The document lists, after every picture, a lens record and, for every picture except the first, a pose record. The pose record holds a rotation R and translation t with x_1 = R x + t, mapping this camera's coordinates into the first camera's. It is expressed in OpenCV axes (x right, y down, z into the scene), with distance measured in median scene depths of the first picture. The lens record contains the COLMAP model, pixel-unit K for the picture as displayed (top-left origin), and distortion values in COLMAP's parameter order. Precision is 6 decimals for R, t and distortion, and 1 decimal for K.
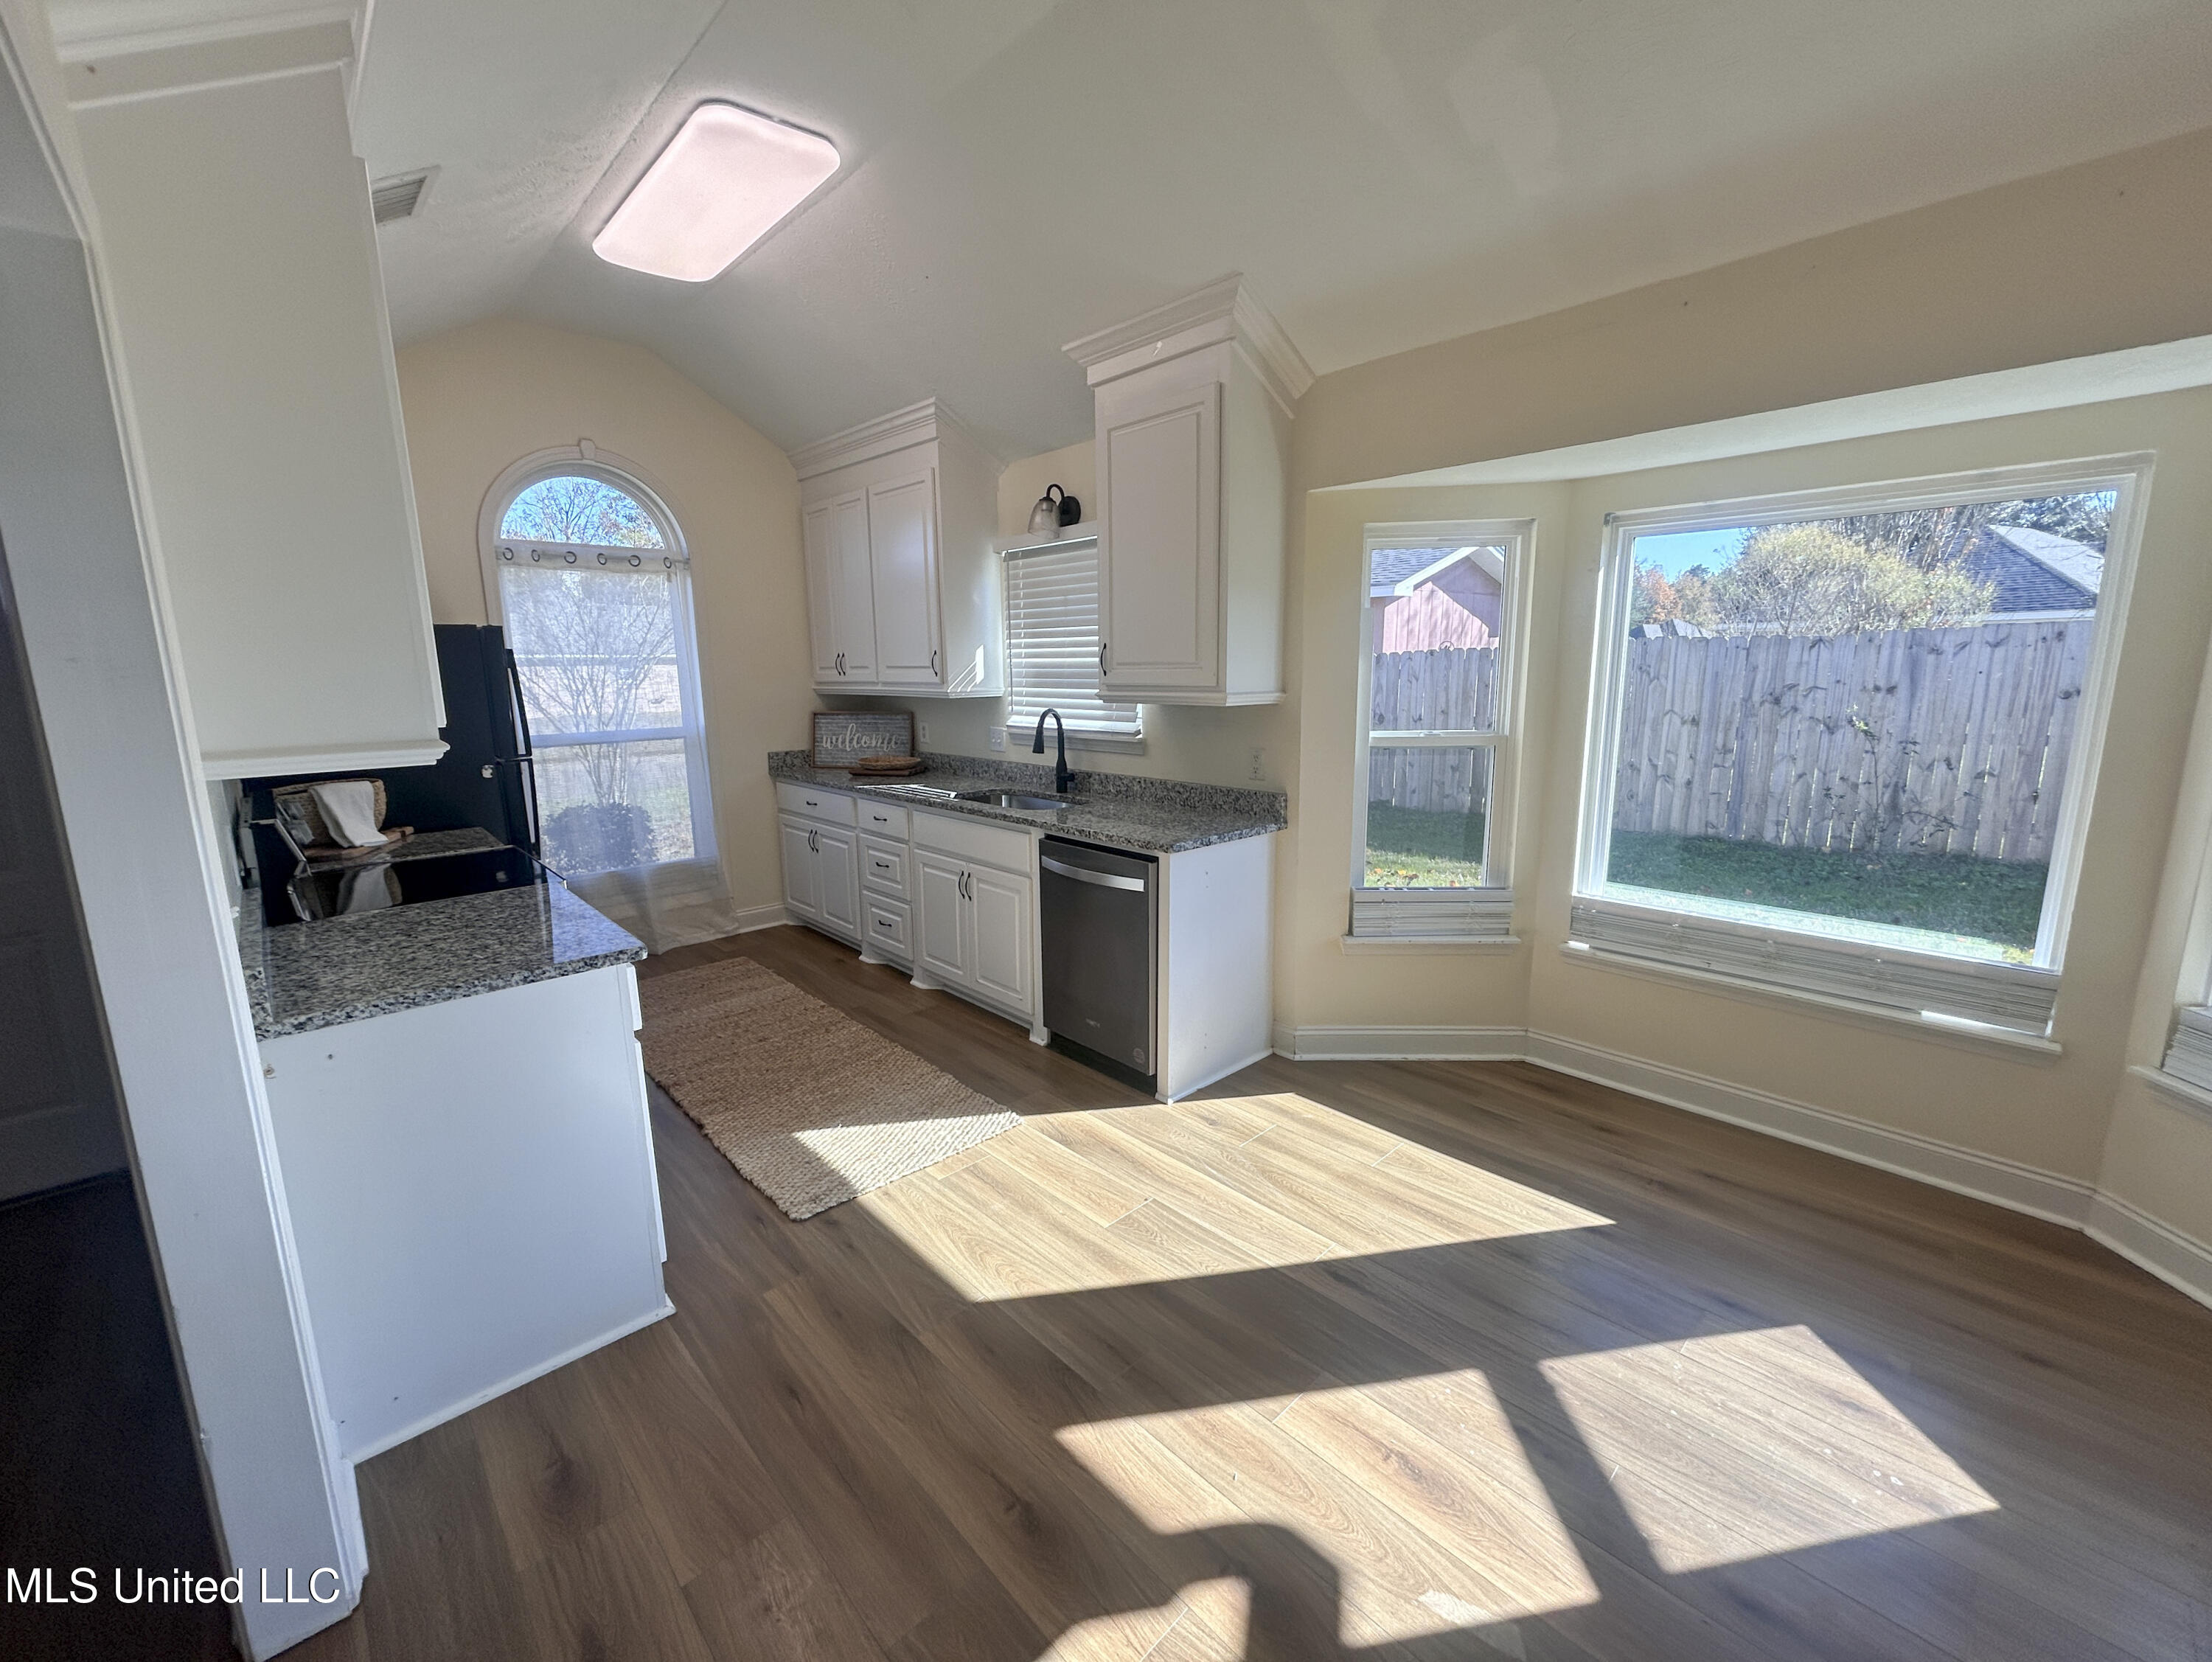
lens RADIAL K [[896.3, 0, 1090.9], [0, 896.3, 823.9], [0, 0, 1]] dist [-0.000809, -0.000479]
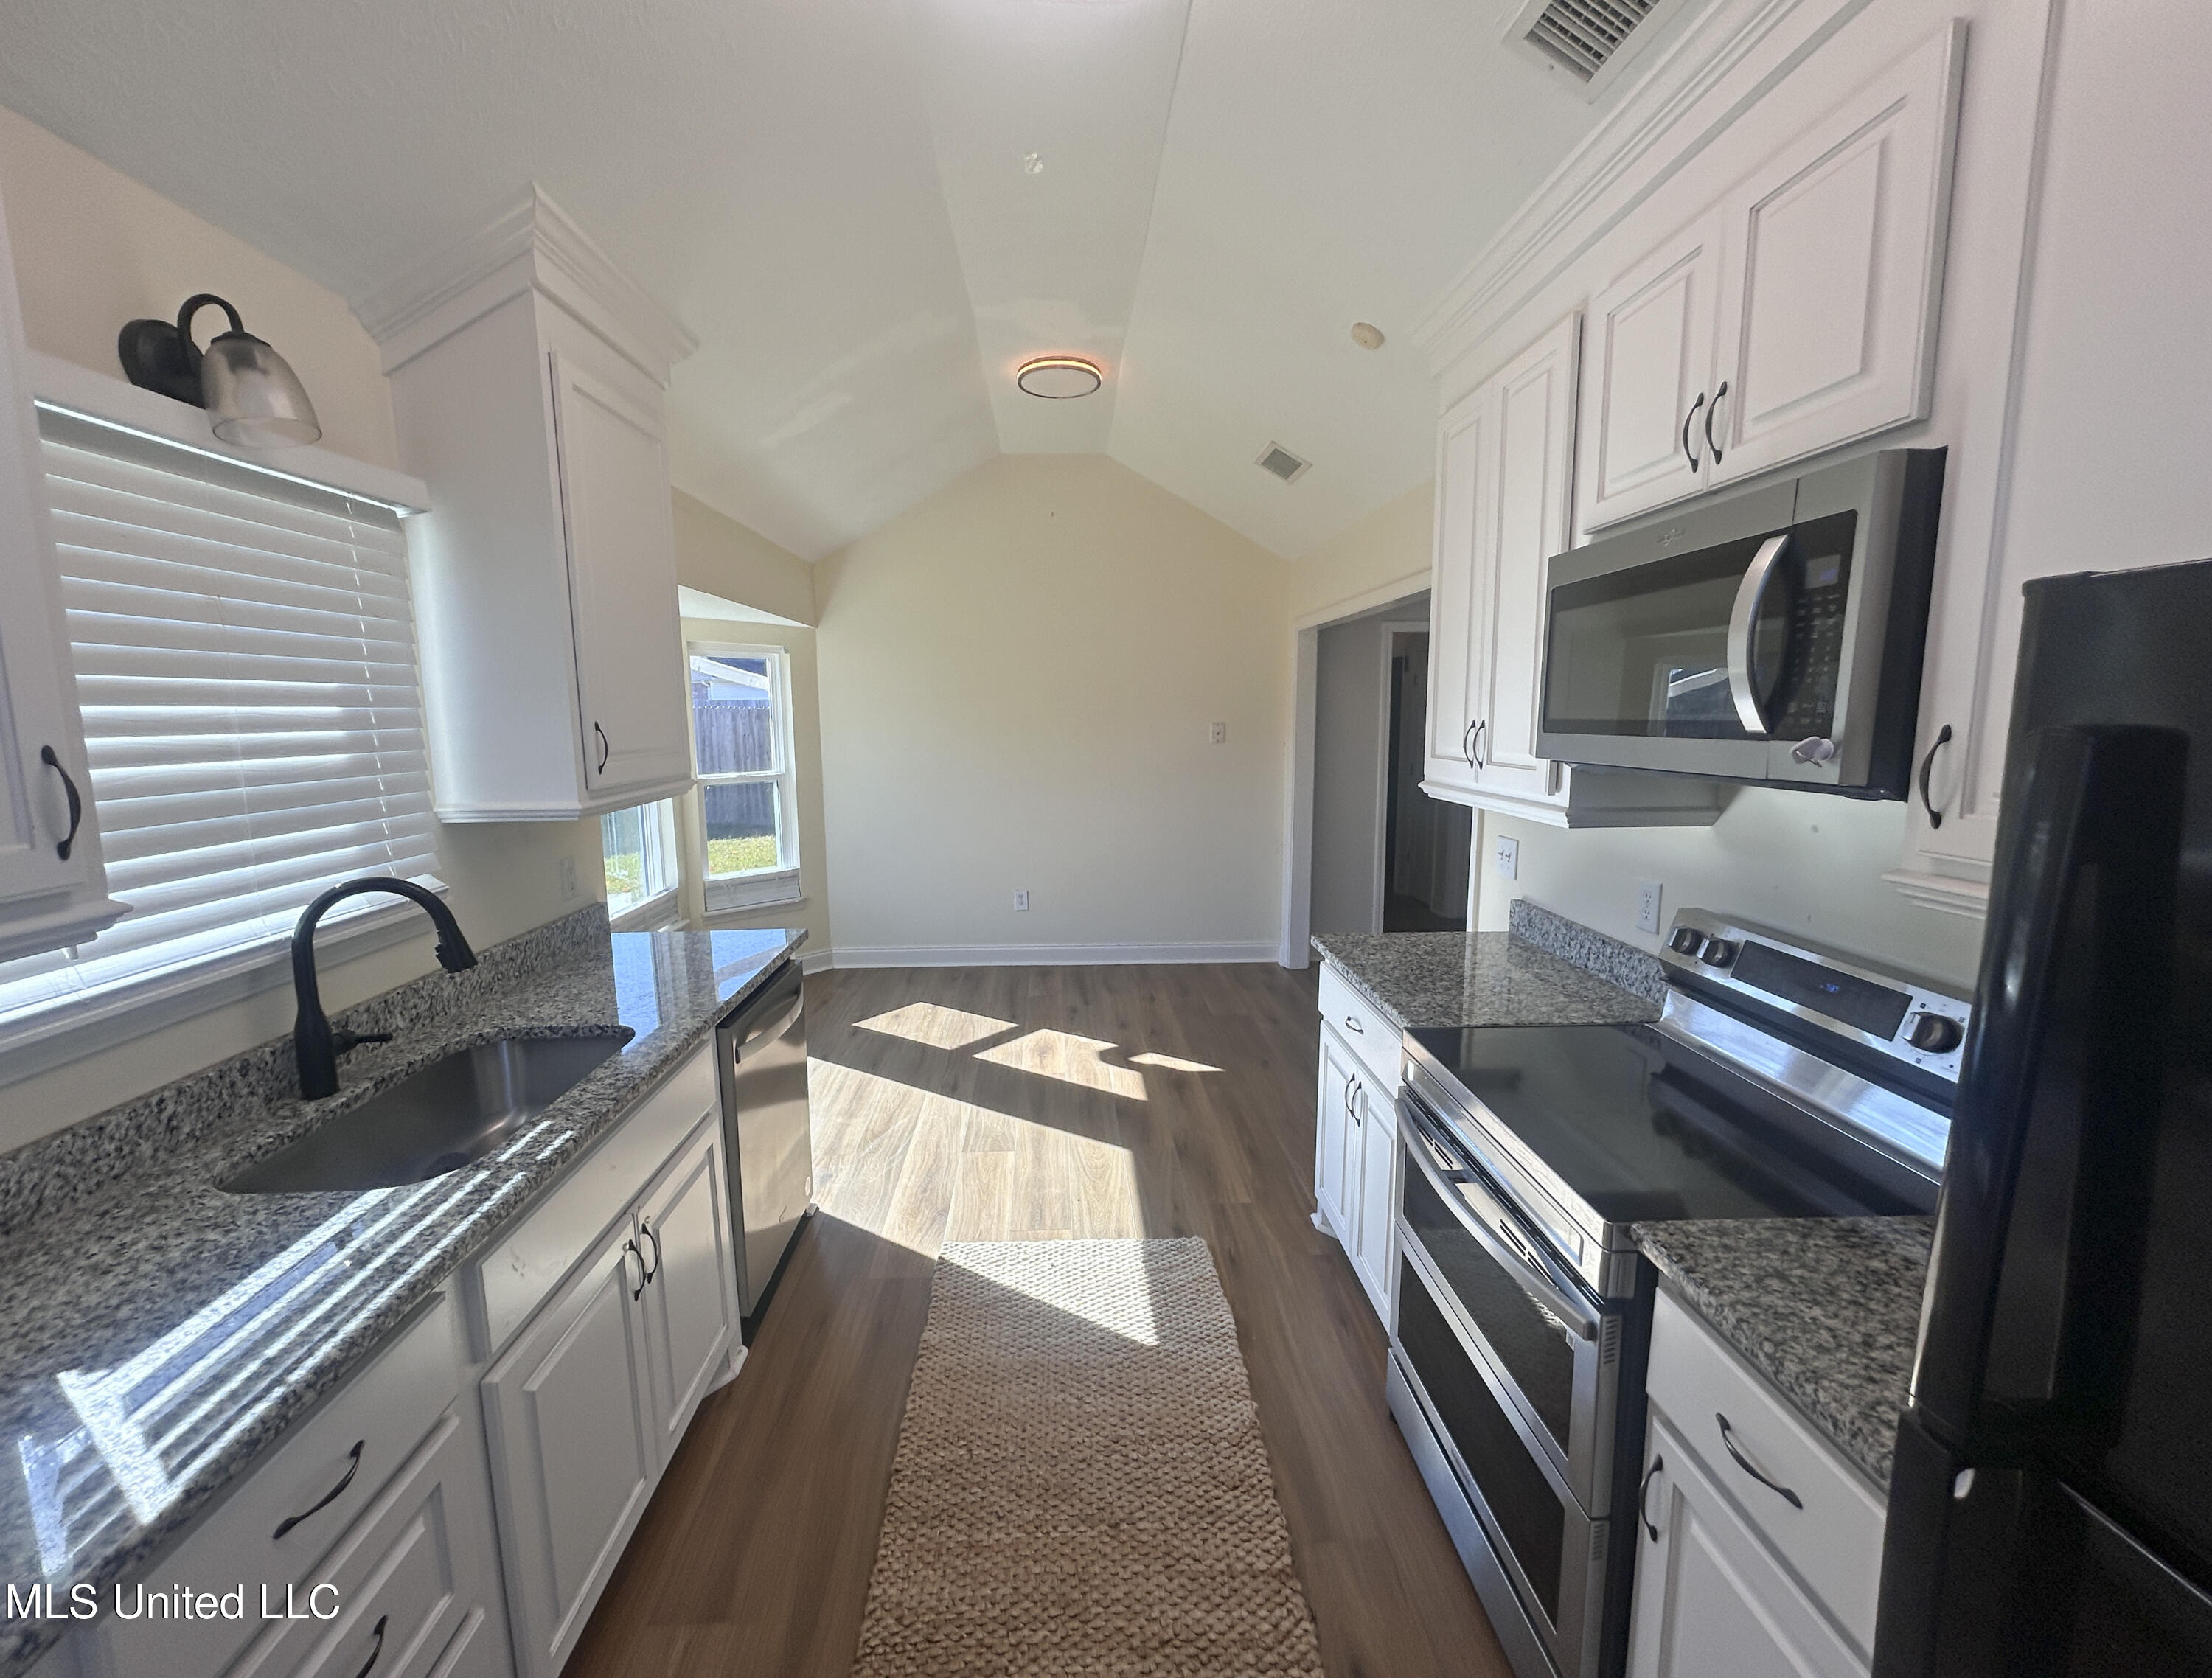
lens RADIAL K [[898.9, 0, 1095.1], [0, 898.9, 826.8], [0, 0, 1]] dist [0.001168, 0.000463]
pose [[-0.761631, -0.065600, 0.644682, -0.593218], [0.135096, 0.956928, 0.256977, -0.224095], [-0.633772, 0.282816, -0.719964, 1.139547]]
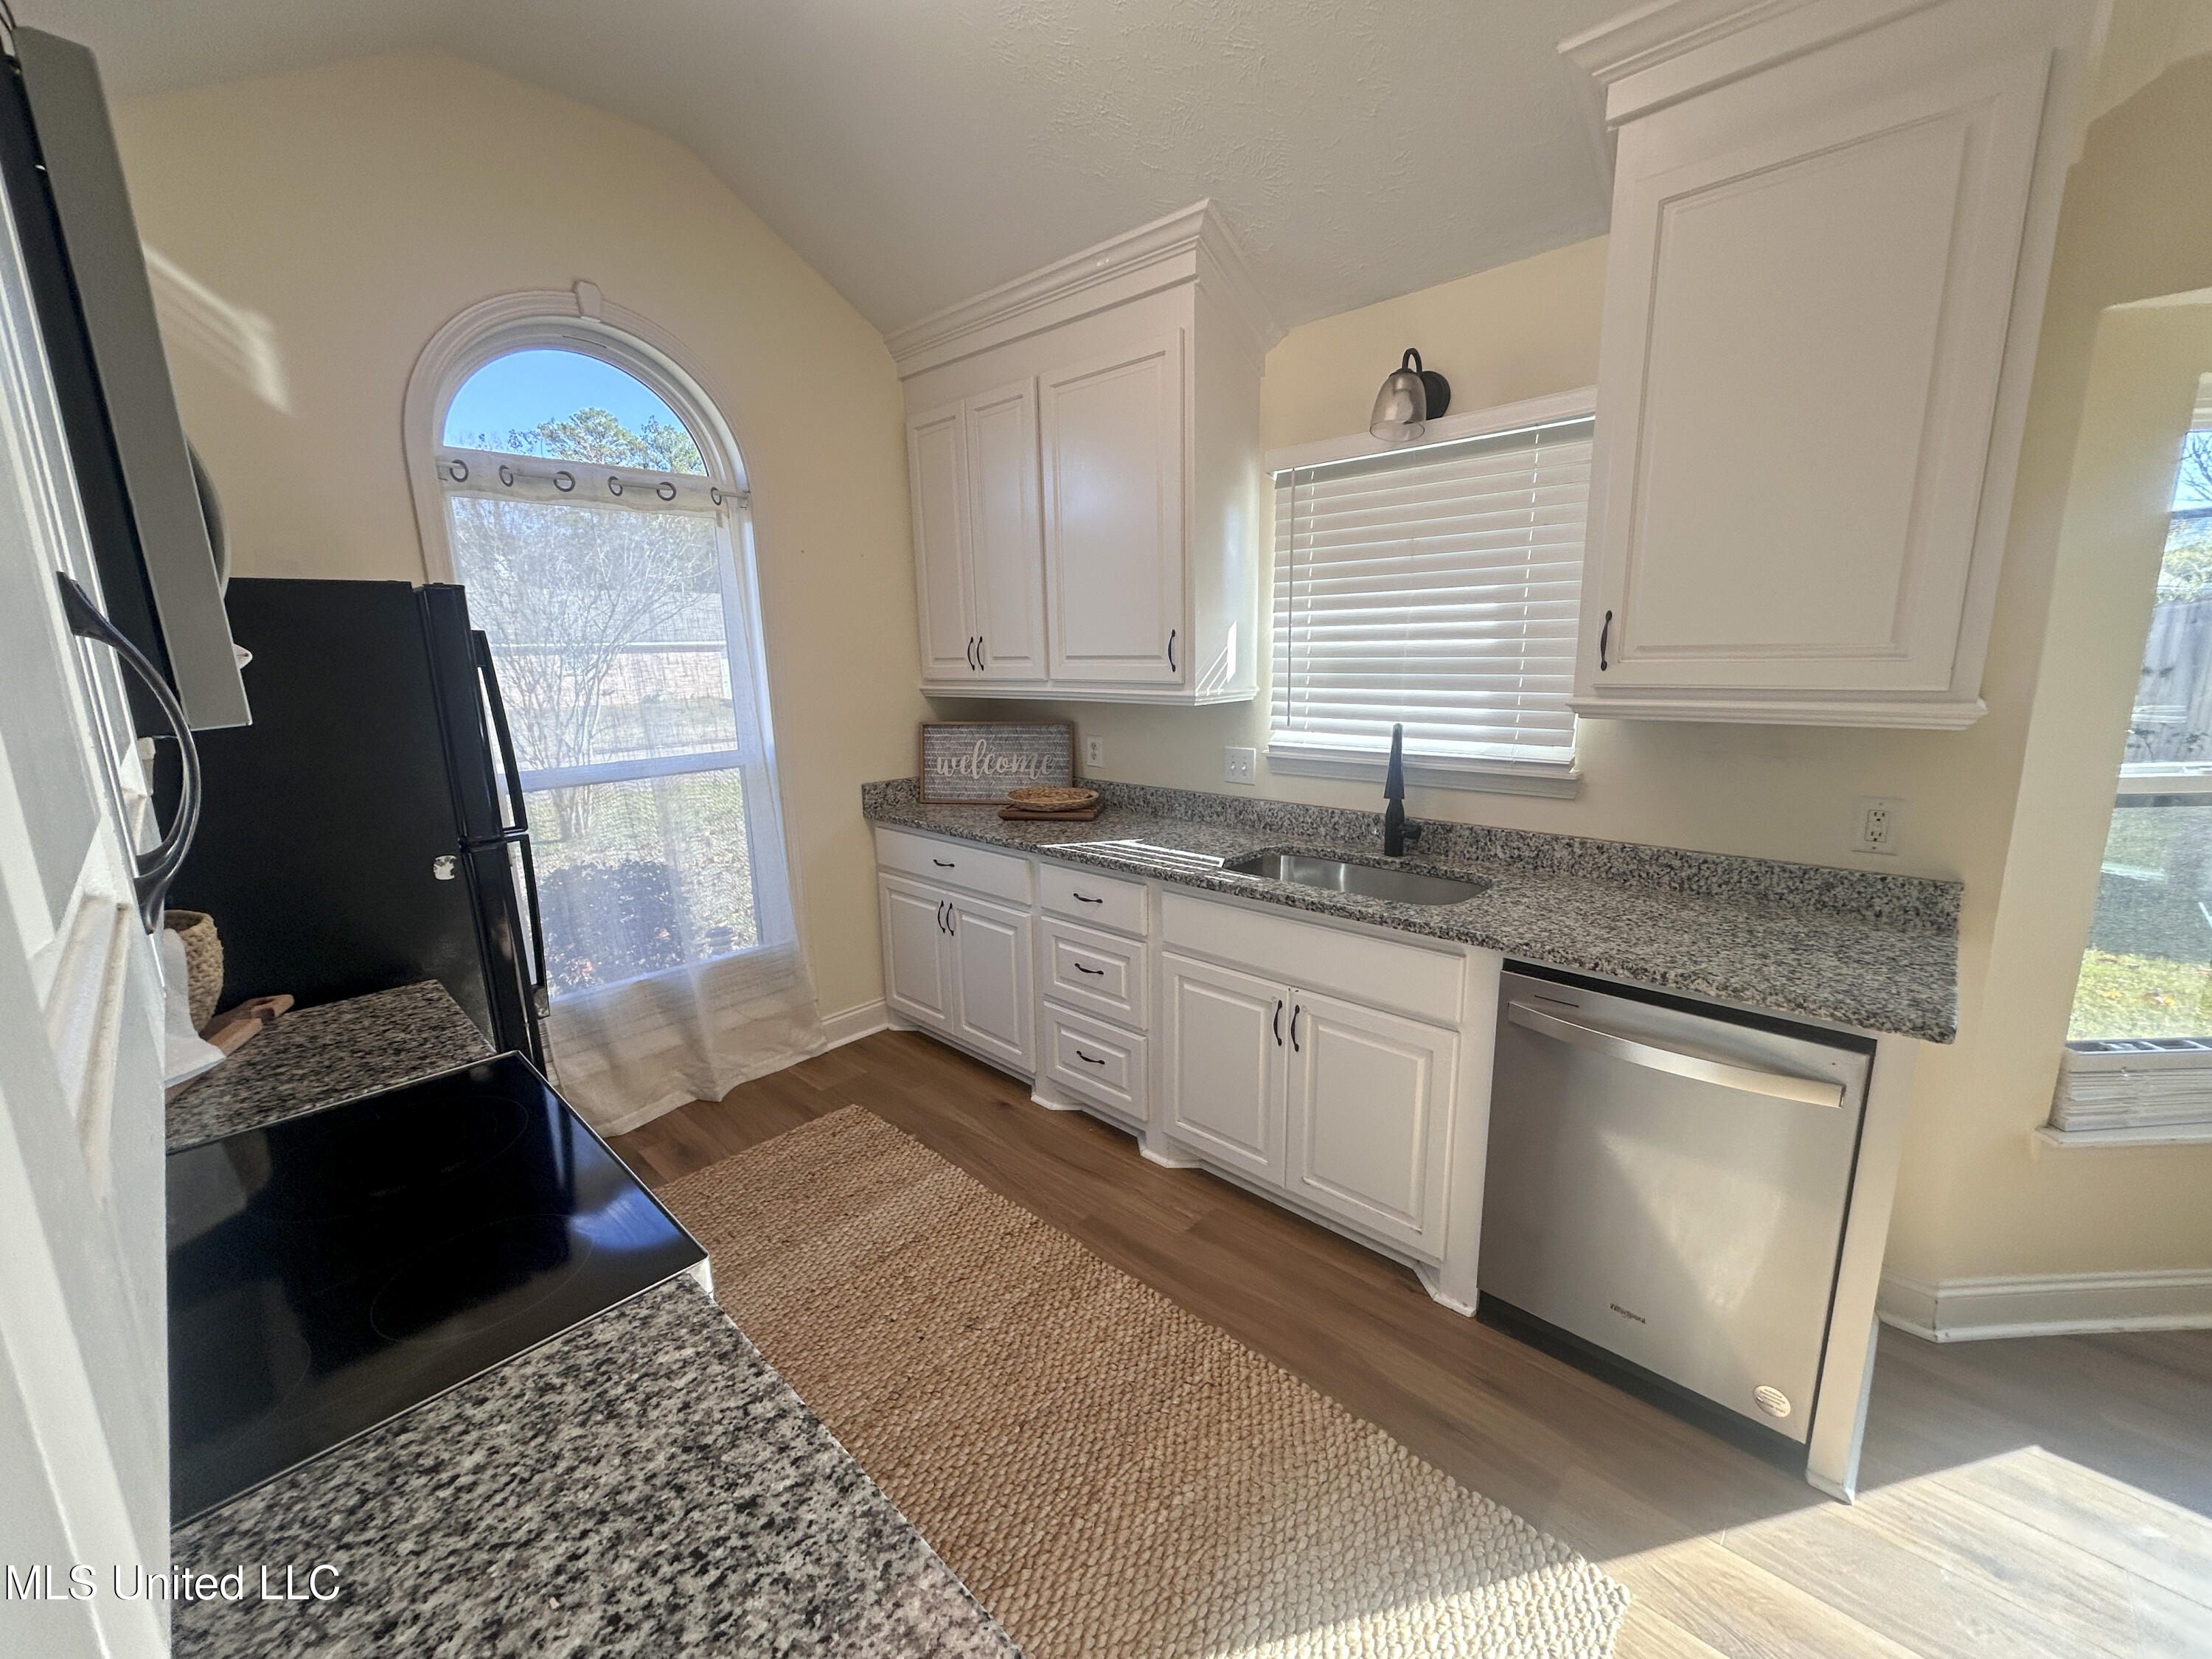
lens RADIAL K [[880.3, 0, 1095.9], [0, 880.3, 825.0], [0, 0, 1]] dist [0.001070, 0.000306]
pose [[0.997742, -0.020862, 0.063848, -0.307661], [0.019588, 0.999598, 0.020507, -0.080304], [-0.064250, -0.019210, 0.997749, 0.437139]]
